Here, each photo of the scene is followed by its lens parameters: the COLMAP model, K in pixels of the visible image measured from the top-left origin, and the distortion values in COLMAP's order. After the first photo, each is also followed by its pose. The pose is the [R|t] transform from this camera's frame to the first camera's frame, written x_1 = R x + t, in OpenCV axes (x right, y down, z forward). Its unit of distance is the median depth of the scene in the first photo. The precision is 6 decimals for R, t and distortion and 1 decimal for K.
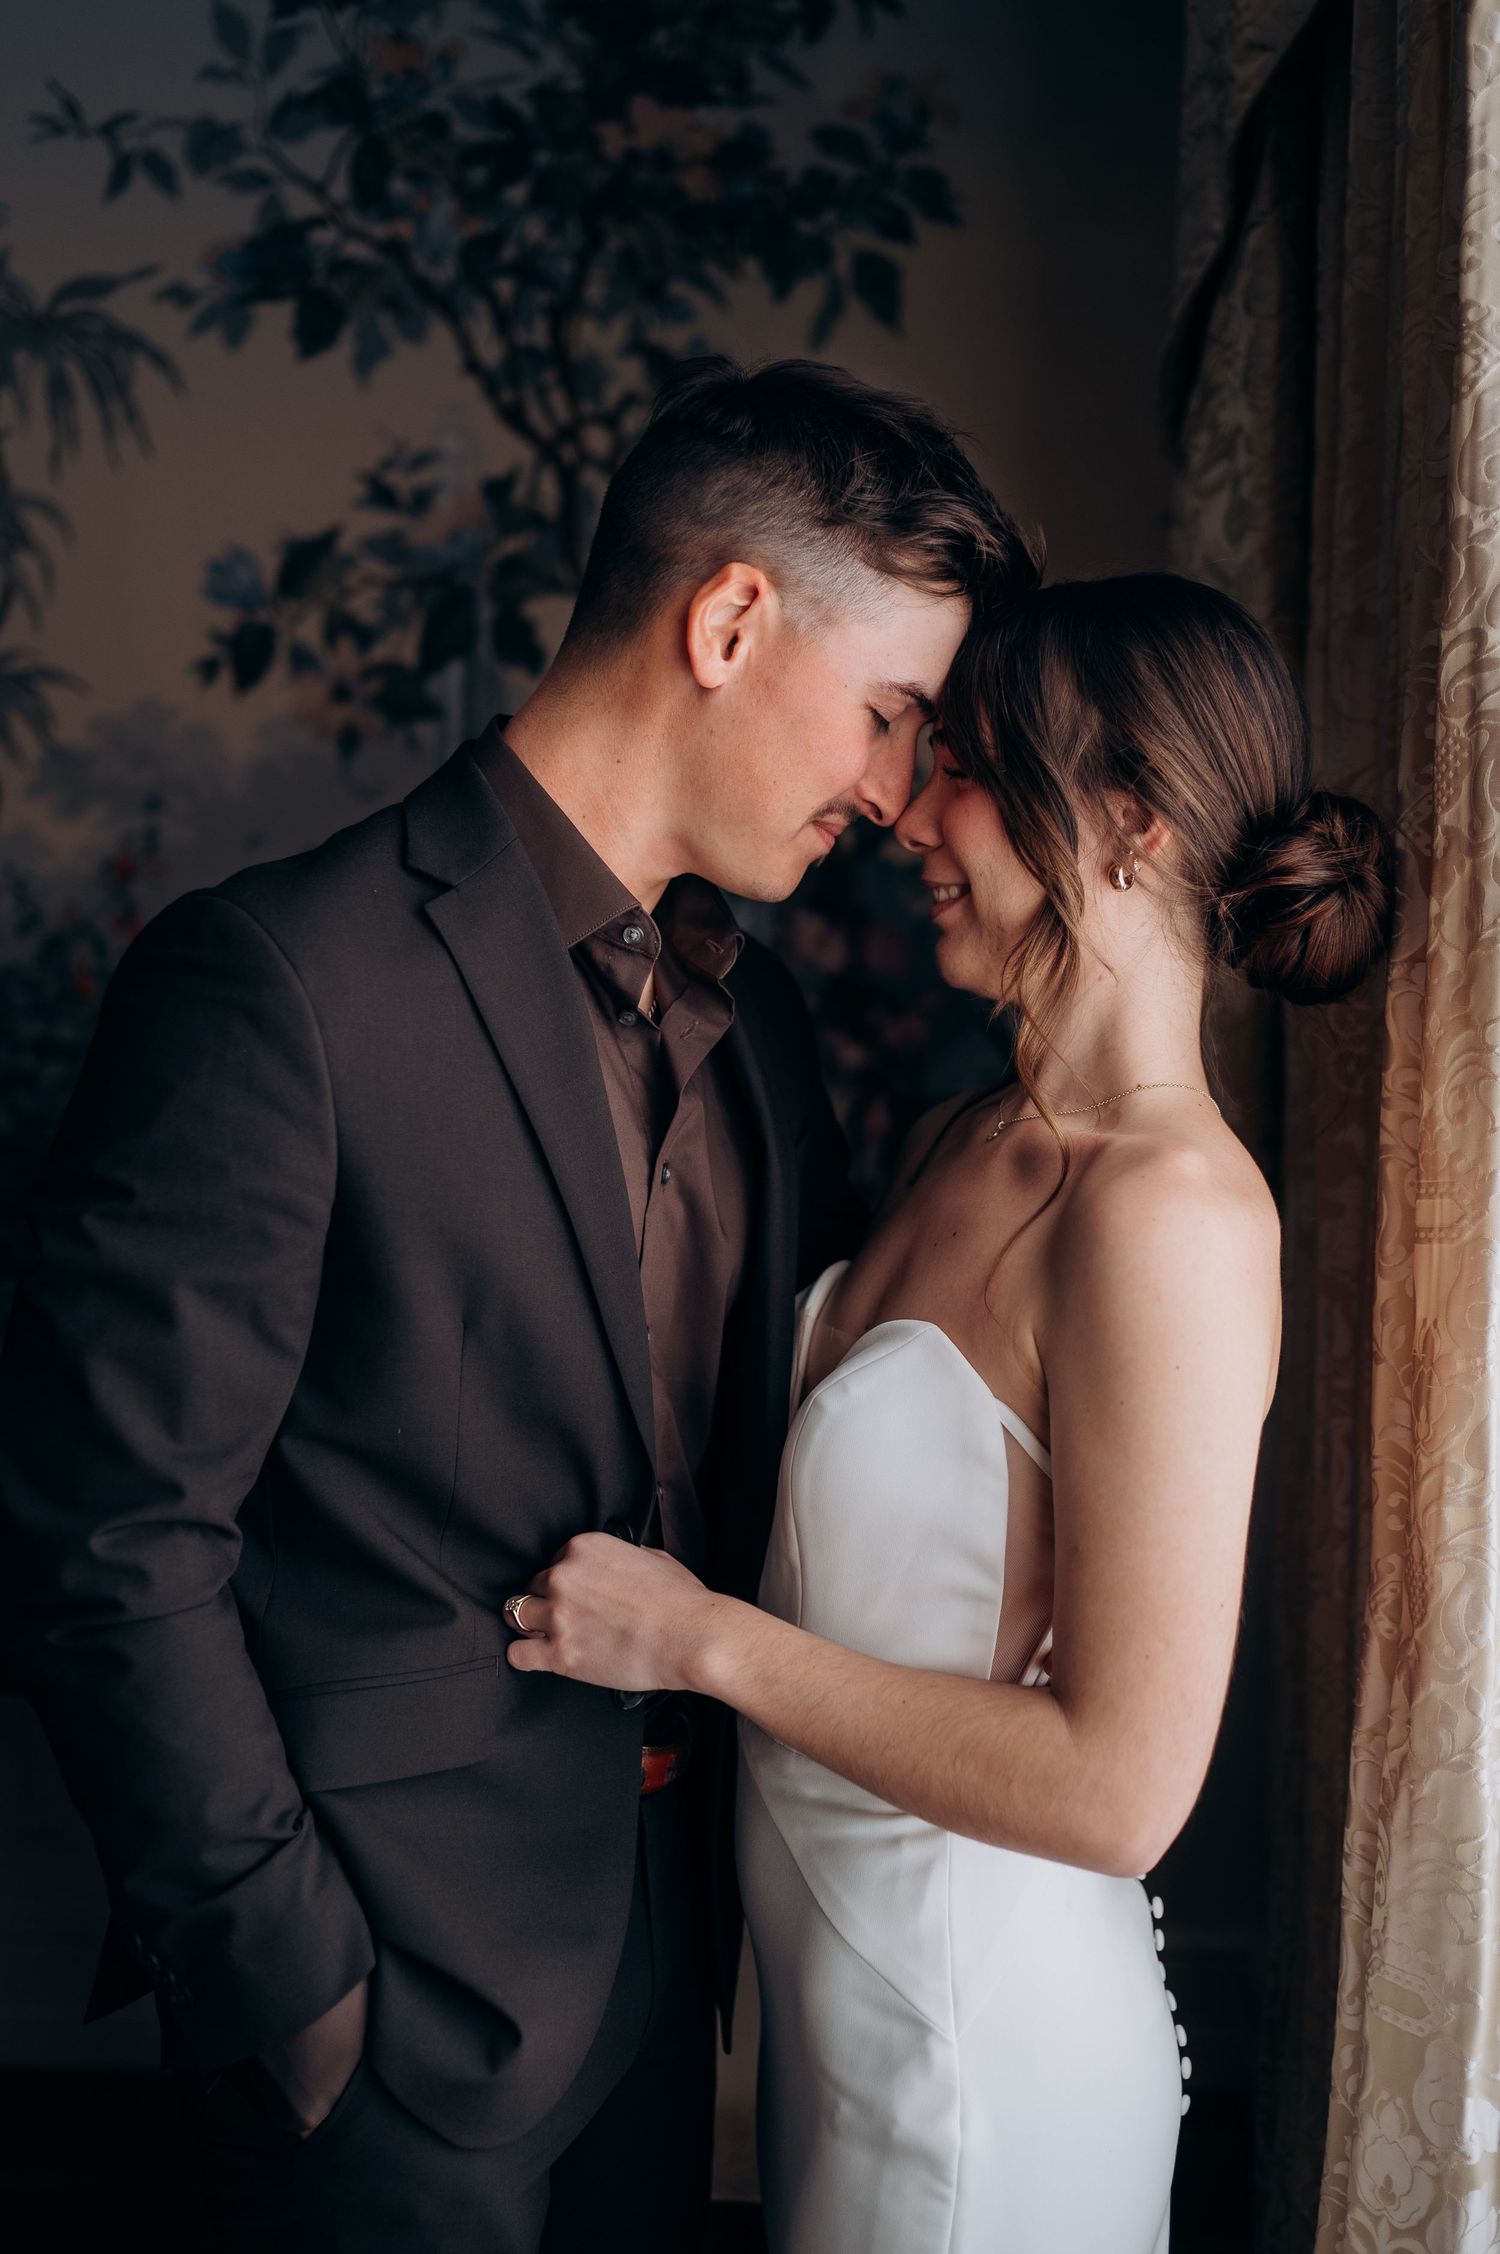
lens RADIAL K [[2530.5, 0, 694.8], [0, 2530.5, 1236.6], [0, 0, 1]] dist [-0.005110, 0.006182]
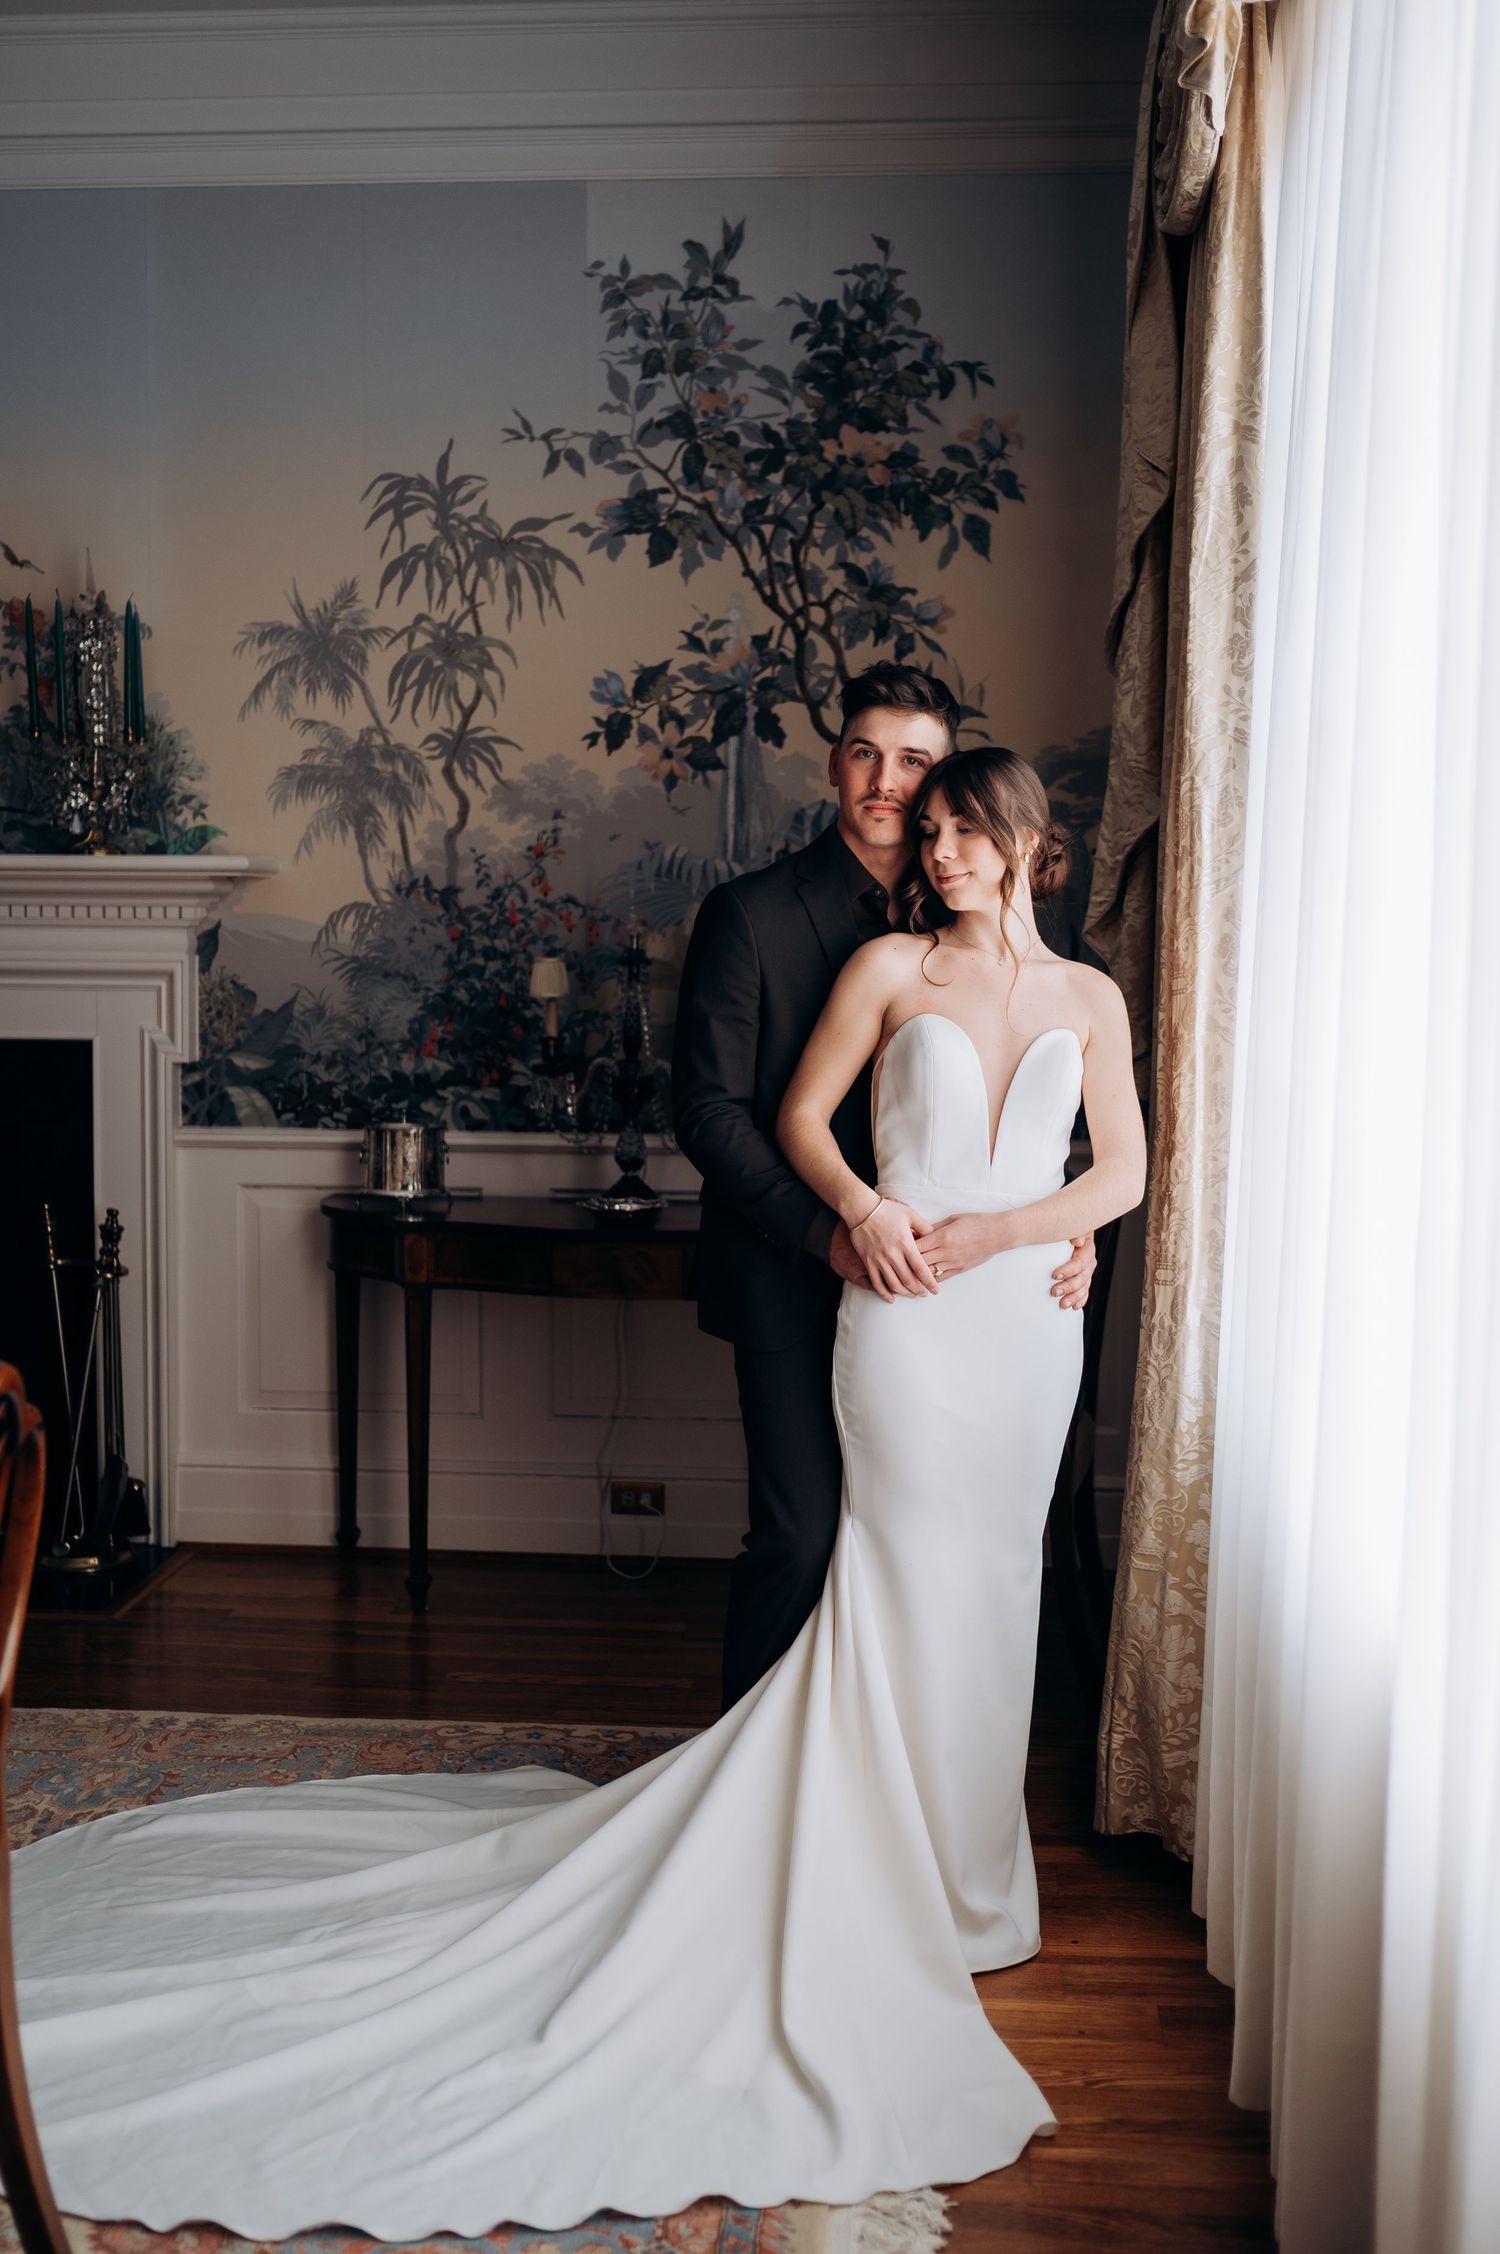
lens RADIAL K [[2292.4, 0, 800.4], [0, 2292.4, 1126.0], [0, 0, 1]] dist [-0.000832, 0.007313]
pose [[0.999800, 0.019785, 0.002829, -0.048524], [-0.019690, 0.999346, -0.030322, 0.091850], [-0.003427, 0.030261, 0.999536, -0.597978]]
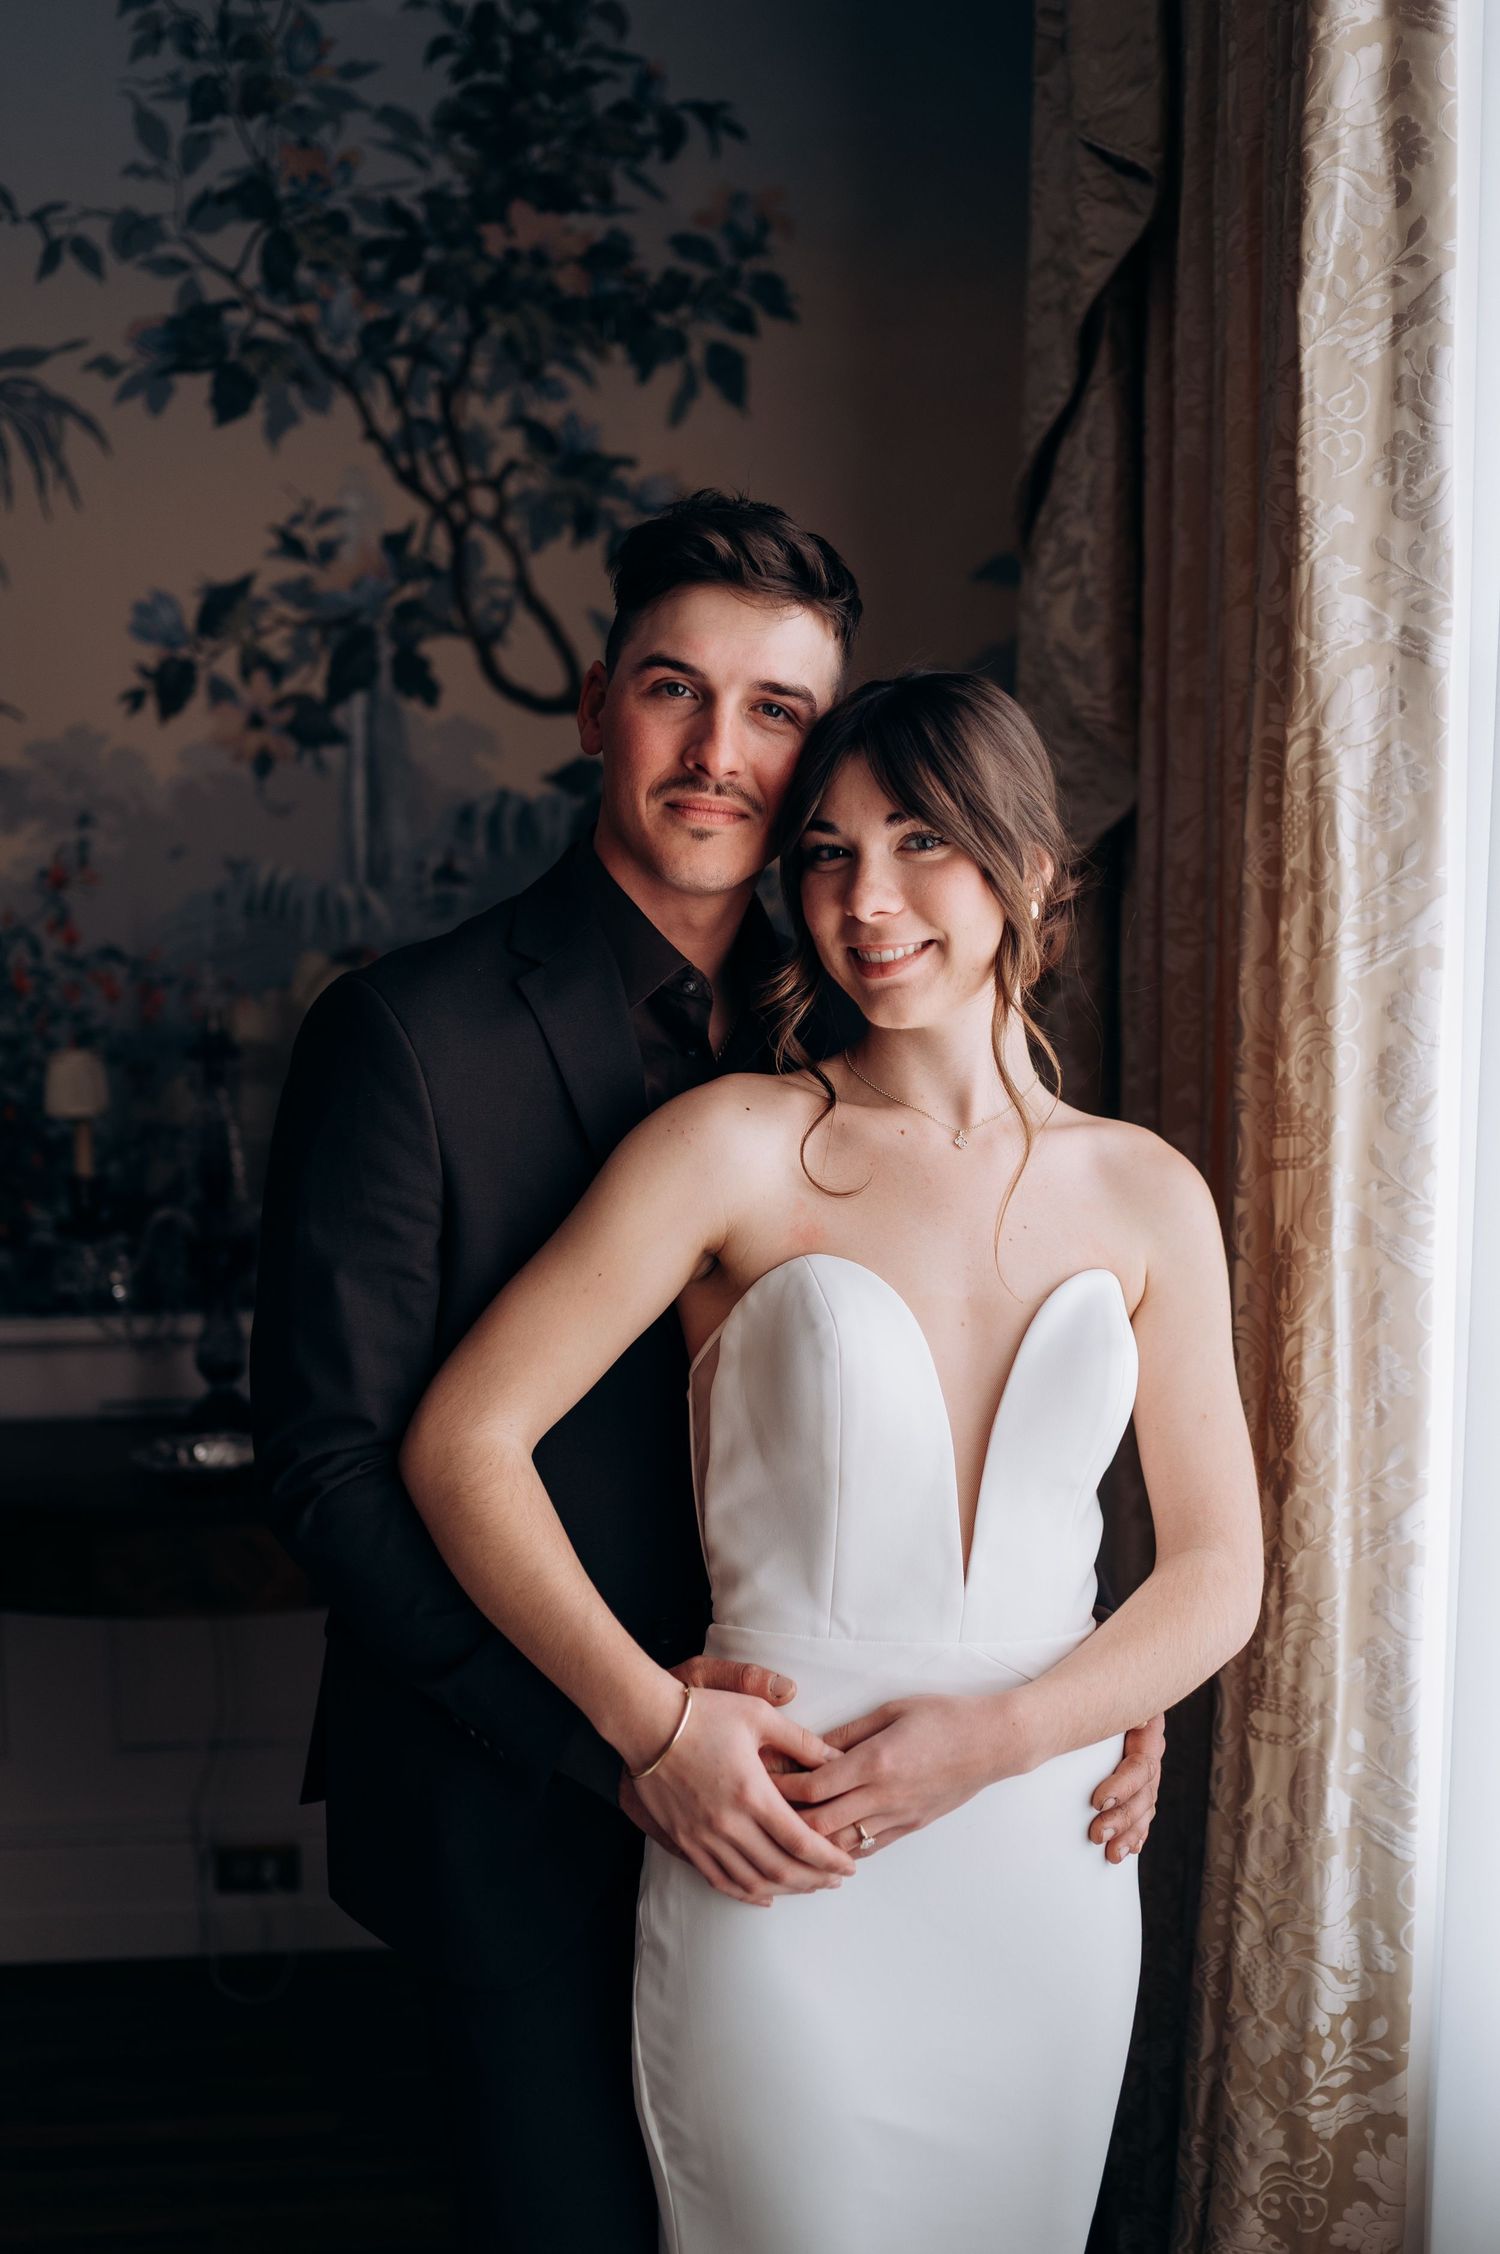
lens RADIAL K [[2480.5, 0, 746.2], [0, 2480.5, 1183.2], [0, 0, 1]] dist [-0.007075, 0.027812]
pose [[0.992201, -0.018978, 0.123197, -0.065345], [0.020586, 0.999719, -0.011795, 0.007654], [-0.122938, 0.014239, 0.992312, -0.118247]]
